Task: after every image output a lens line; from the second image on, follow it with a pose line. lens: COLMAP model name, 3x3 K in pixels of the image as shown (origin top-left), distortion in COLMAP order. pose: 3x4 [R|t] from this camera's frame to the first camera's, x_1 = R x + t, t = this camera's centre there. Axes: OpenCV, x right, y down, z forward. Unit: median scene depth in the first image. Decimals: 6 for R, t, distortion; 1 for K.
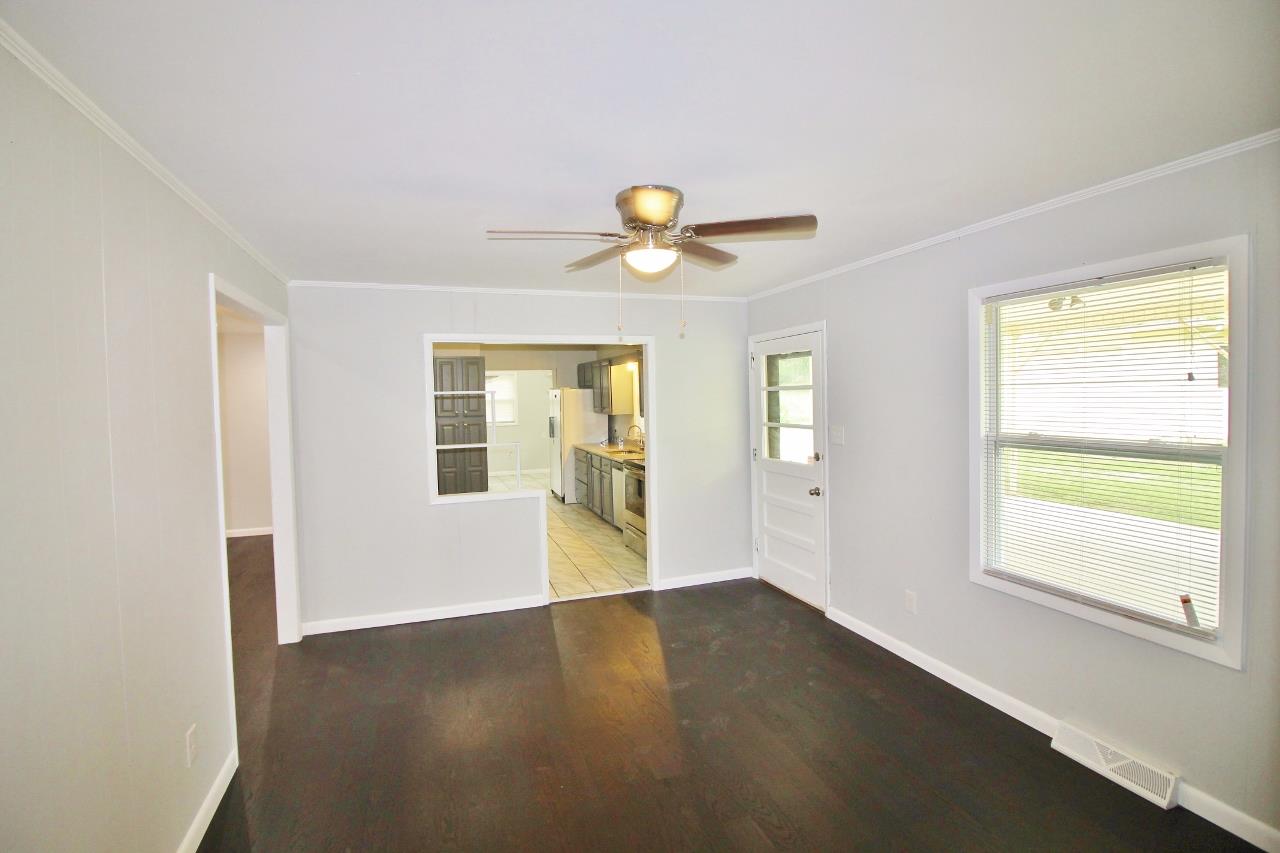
lens RADIAL K [[606.7, 0, 636.0], [0, 606.7, 417.5], [0, 0, 1]] dist [-0.001243, -0.000214]
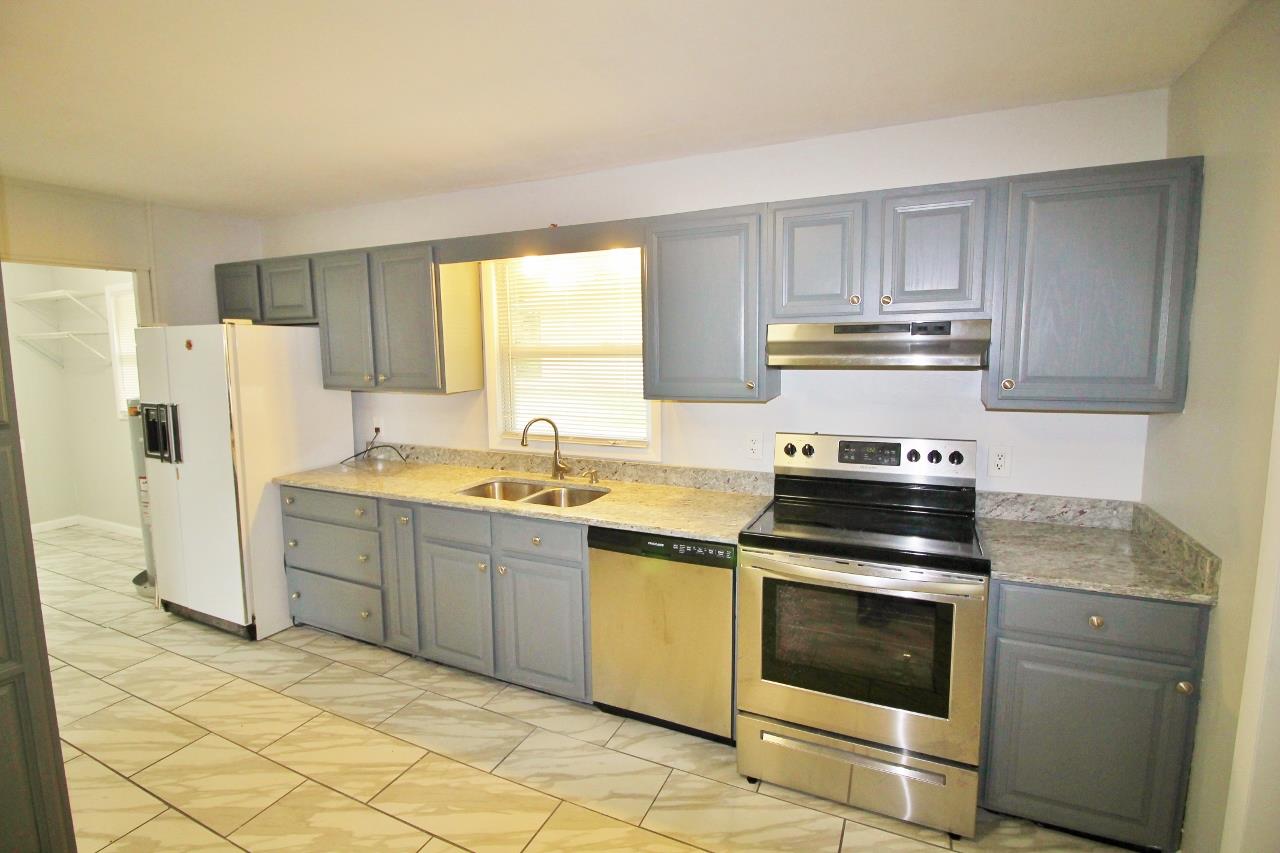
lens RADIAL K [[601.2, 0, 639.4], [0, 601.2, 386.8], [0, 0, 1]] dist [-0.000185, -0.000077]
pose [[0.696246, -0.025977, 0.717333, -0.421001], [0.021593, 0.999651, 0.015242, -0.020947], [-0.717478, 0.004878, 0.696564, 1.162447]]
